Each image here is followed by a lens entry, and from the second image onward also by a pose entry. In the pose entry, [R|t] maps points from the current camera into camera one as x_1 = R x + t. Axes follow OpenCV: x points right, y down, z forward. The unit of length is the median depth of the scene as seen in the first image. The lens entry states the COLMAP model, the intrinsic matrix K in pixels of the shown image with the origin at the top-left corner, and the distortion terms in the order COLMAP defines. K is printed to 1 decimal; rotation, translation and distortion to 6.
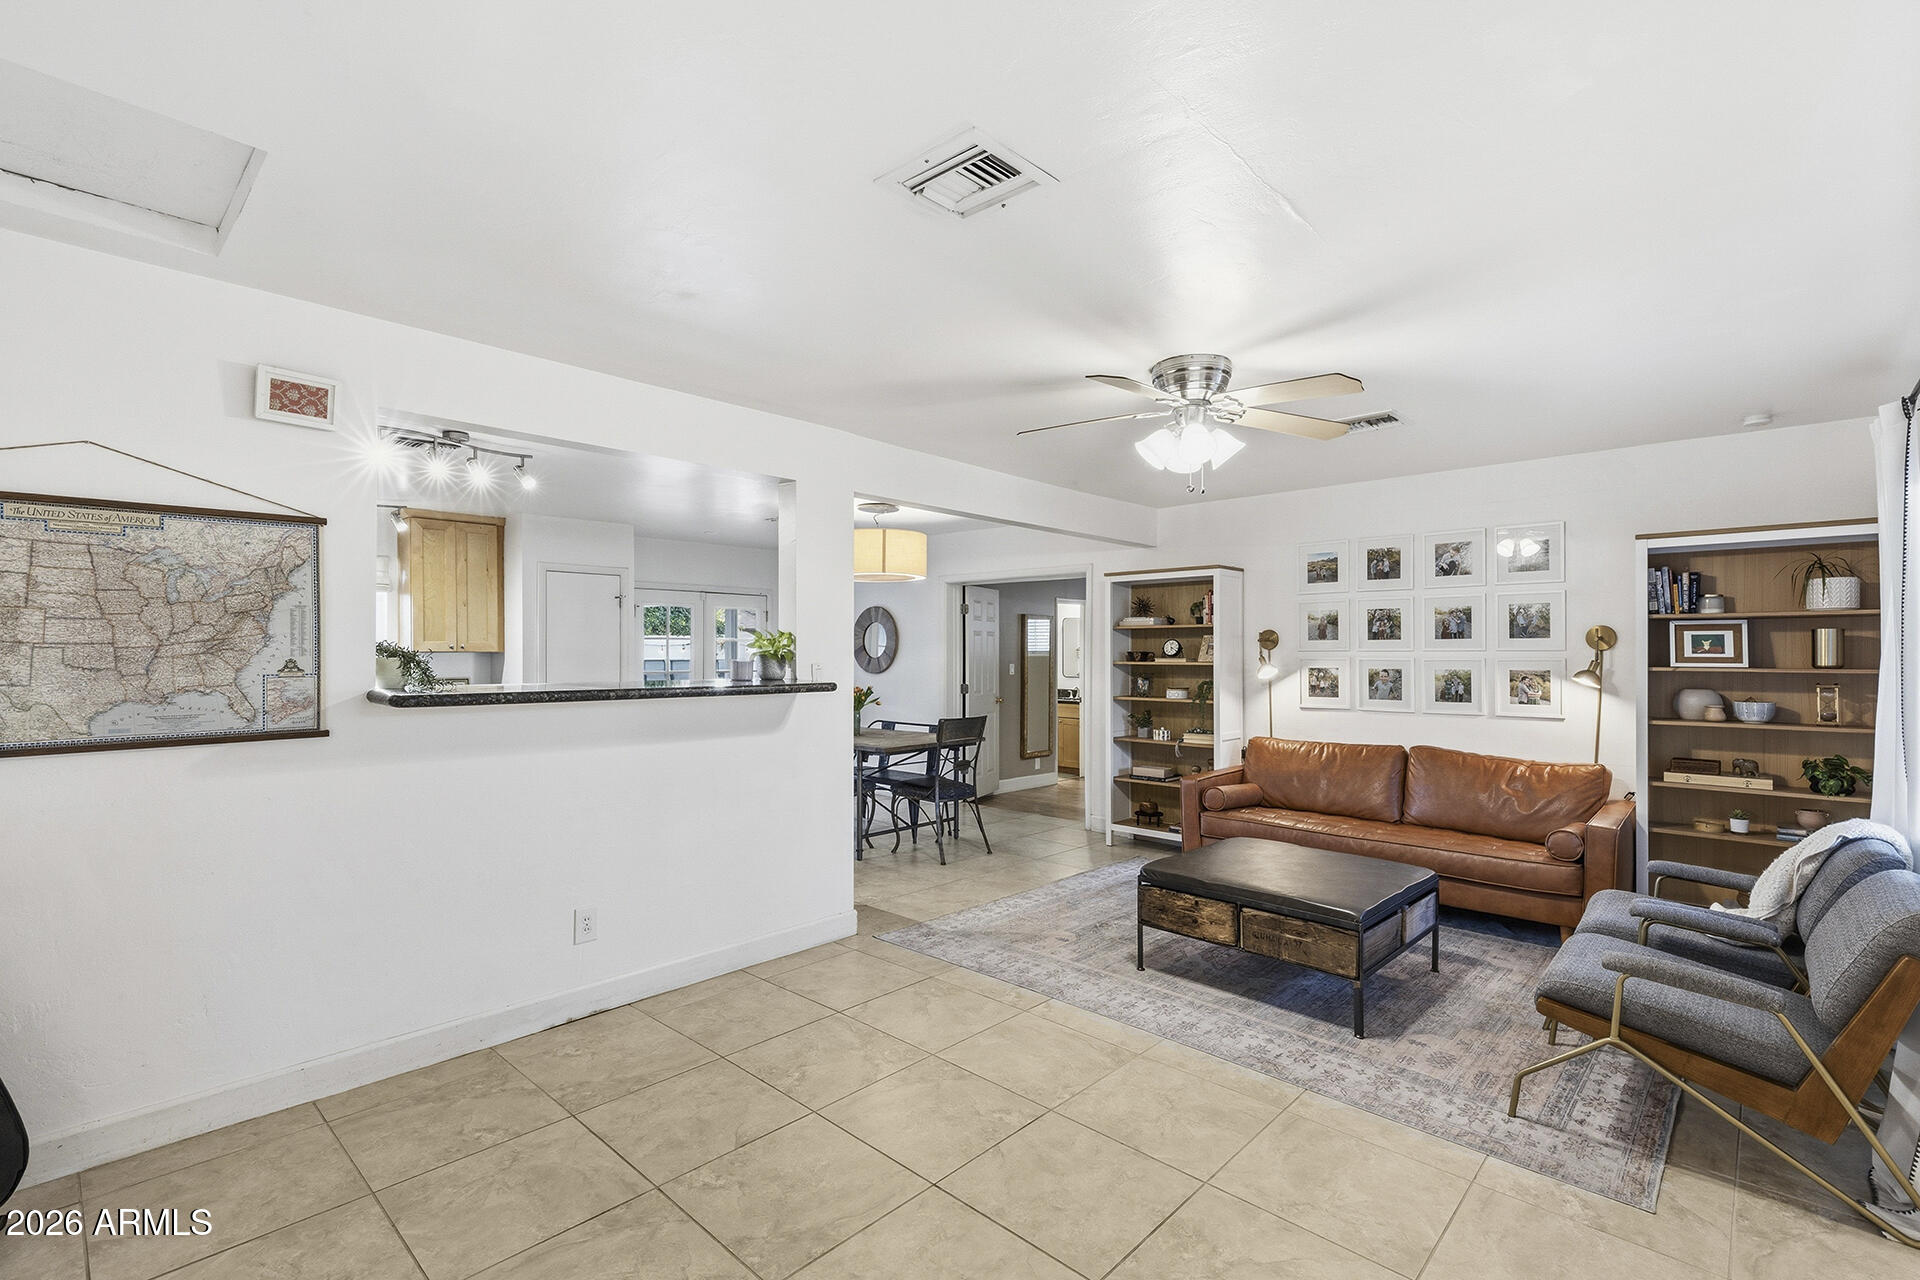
lens RADIAL K [[892.7, 0, 969.1], [0, 892.7, 636.5], [0, 0, 1]] dist [0.003965, 0.002356]
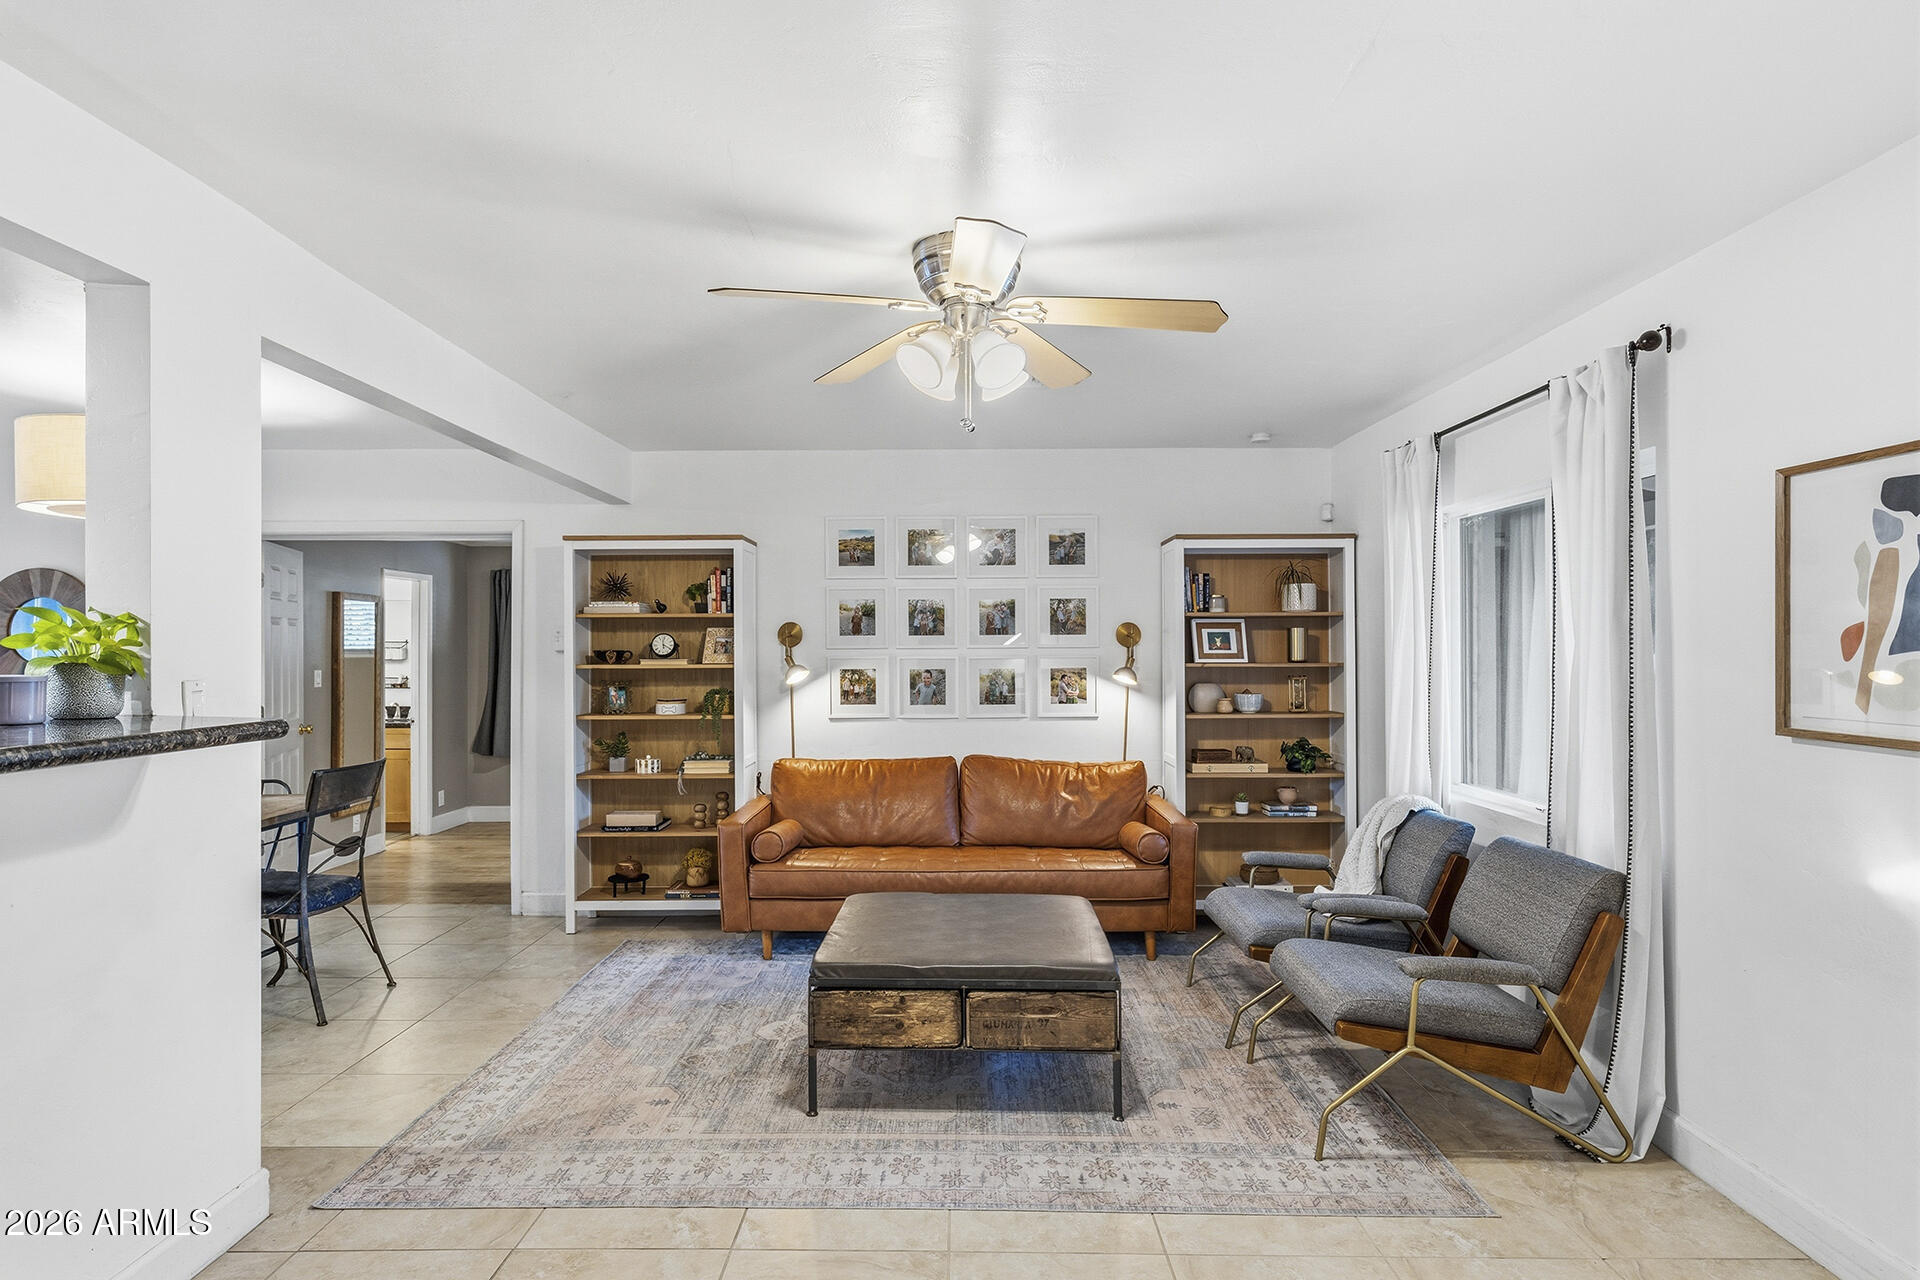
lens RADIAL K [[1035.0, 0, 962.1], [0, 1035.0, 634.8], [0, 0, 1]] dist [0.004879, -0.001062]
pose [[0.727581, 0.004691, 0.686005, -0.244833], [-0.008363, 0.999963, 0.002032, 0.000947], [-0.685970, -0.007216, 0.727594, 0.307874]]
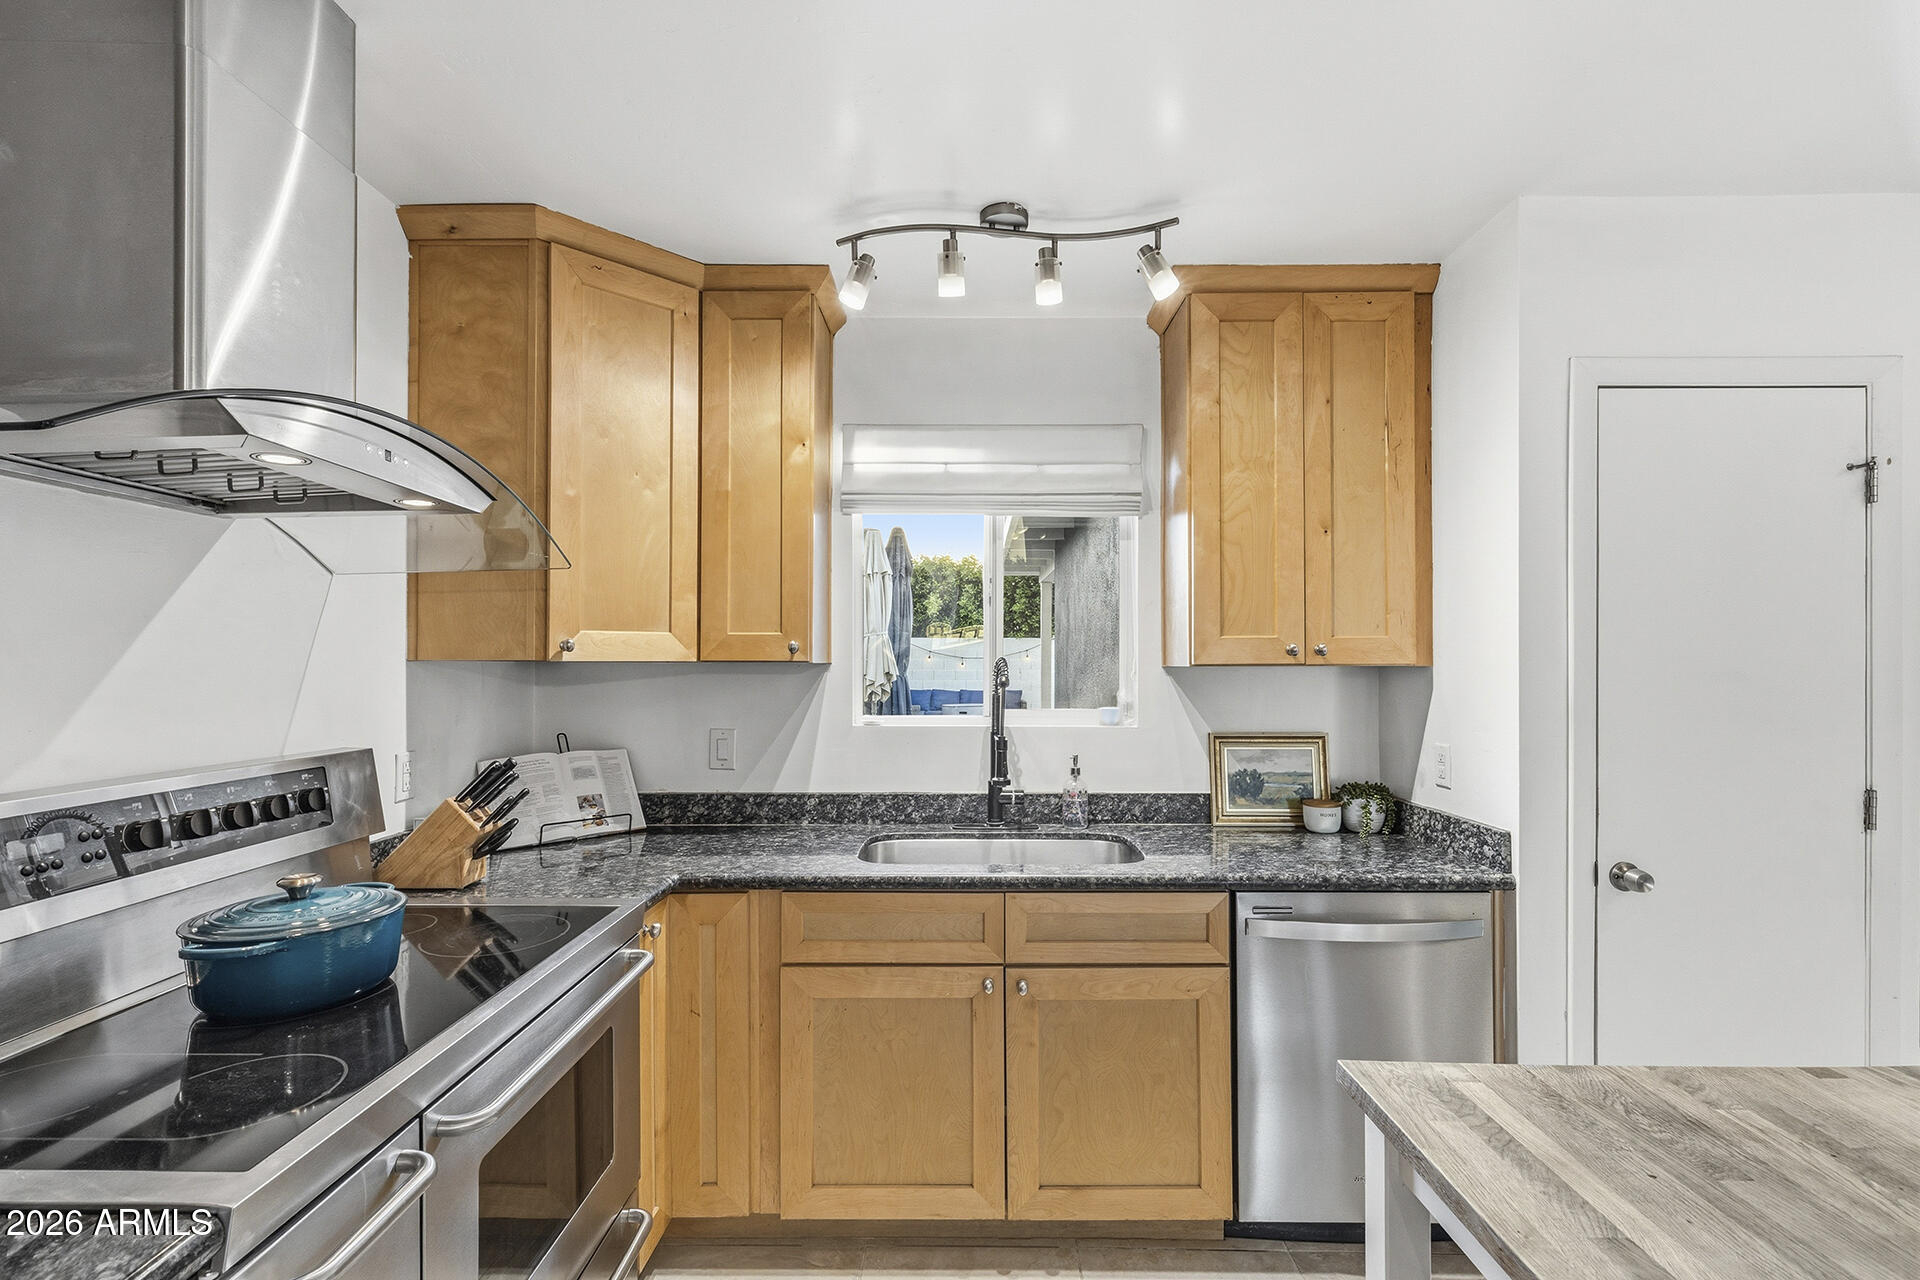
lens RADIAL K [[860.2, 0, 946.9], [0, 860.2, 658.2], [0, 0, 1]] dist [0.007128, 0.000275]
pose [[0.667887, 0.006101, -0.744237, -0.668447], [0.005547, 0.999898, 0.013175, 0.014245], [0.744242, -0.012928, 0.667785, 1.078099]]
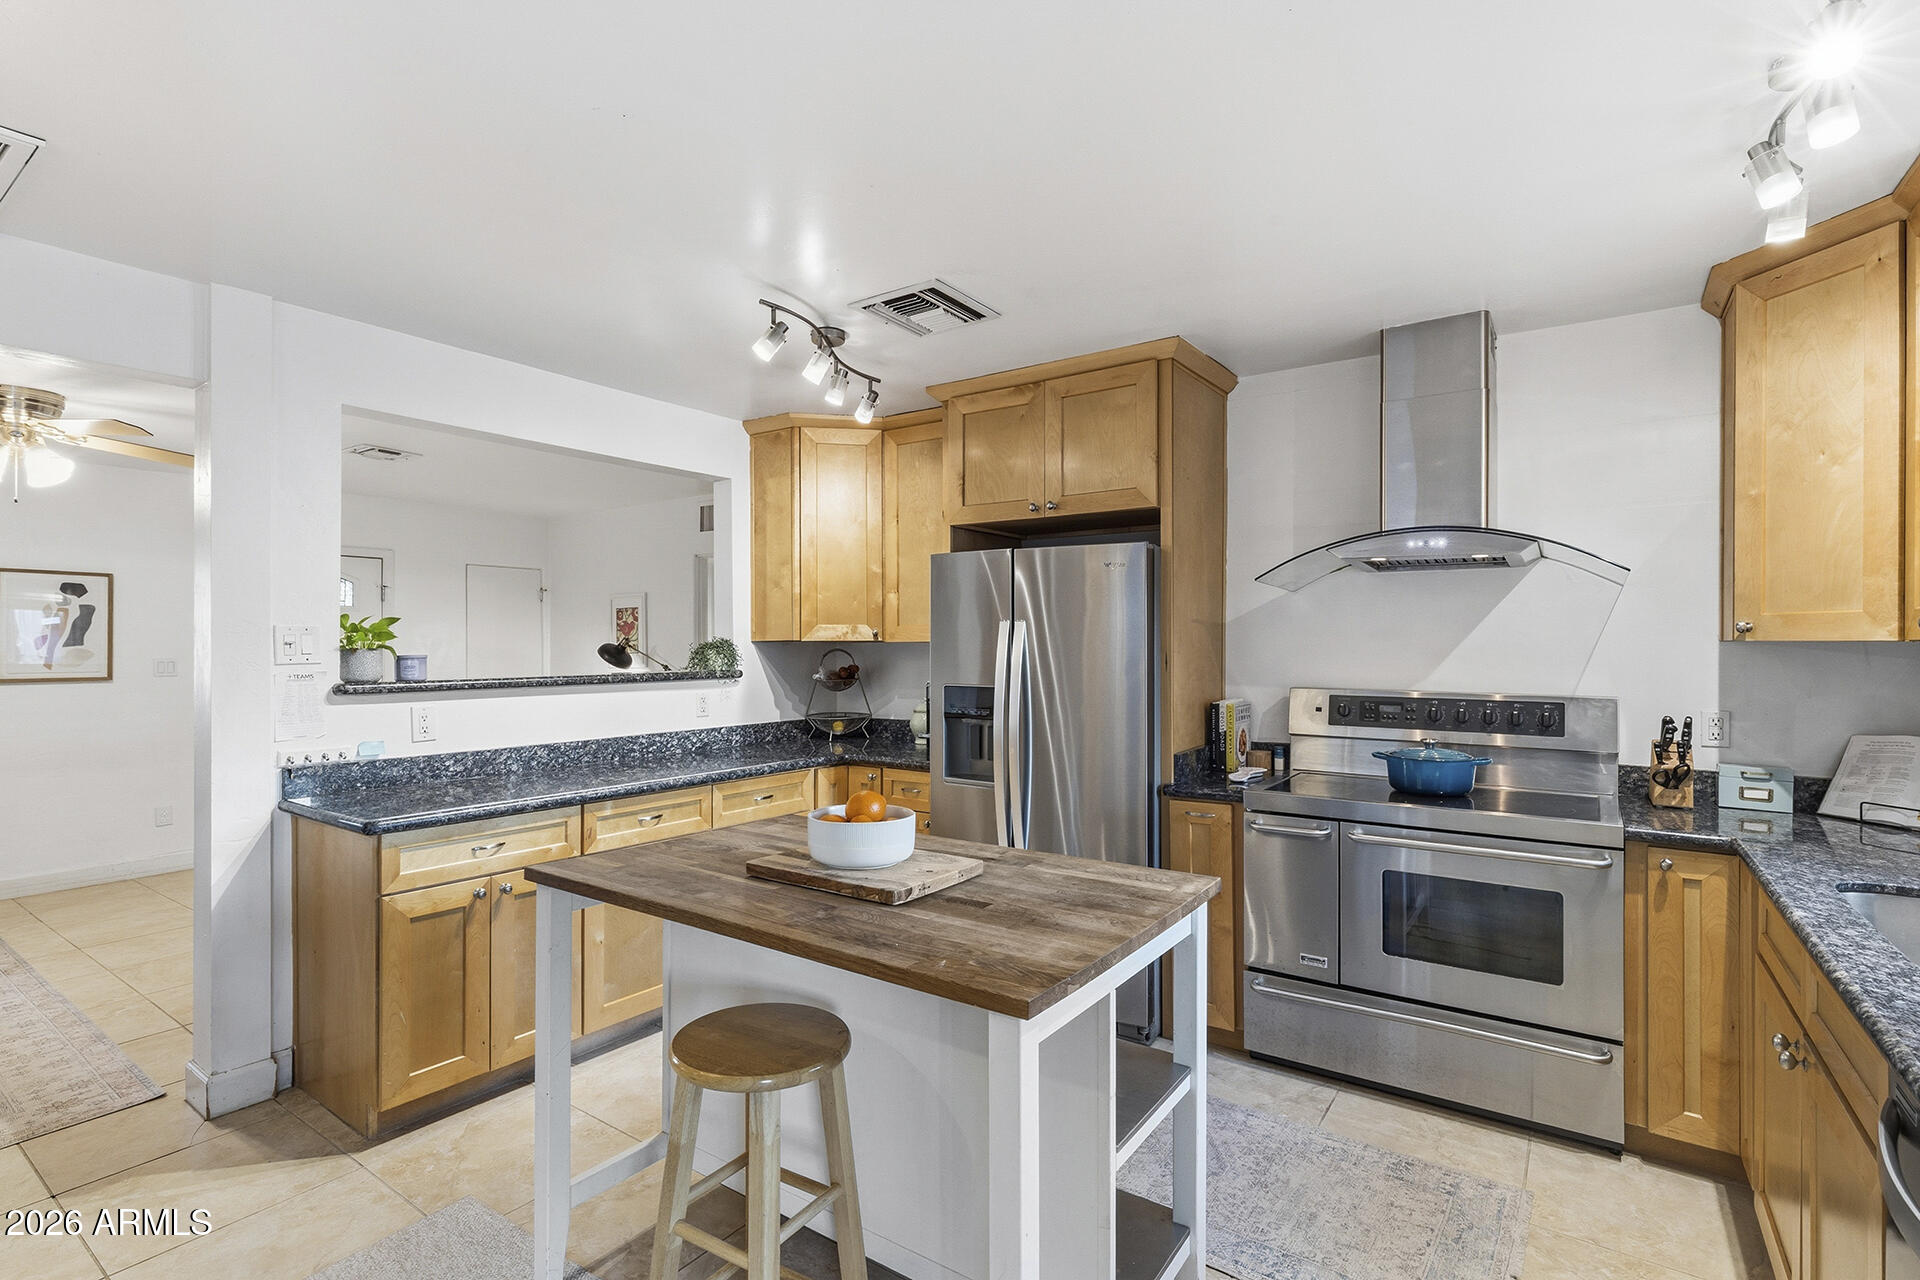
lens RADIAL K [[892.7, 0, 993.4], [0, 892.7, 643.7], [0, 0, 1]] dist [0.003965, 0.002356]
pose [[-0.988718, 0.003760, -0.149745, -0.604732], [0.006213, 0.999854, -0.015913, 0.029265], [0.149663, -0.016664, -0.988597, 1.746920]]
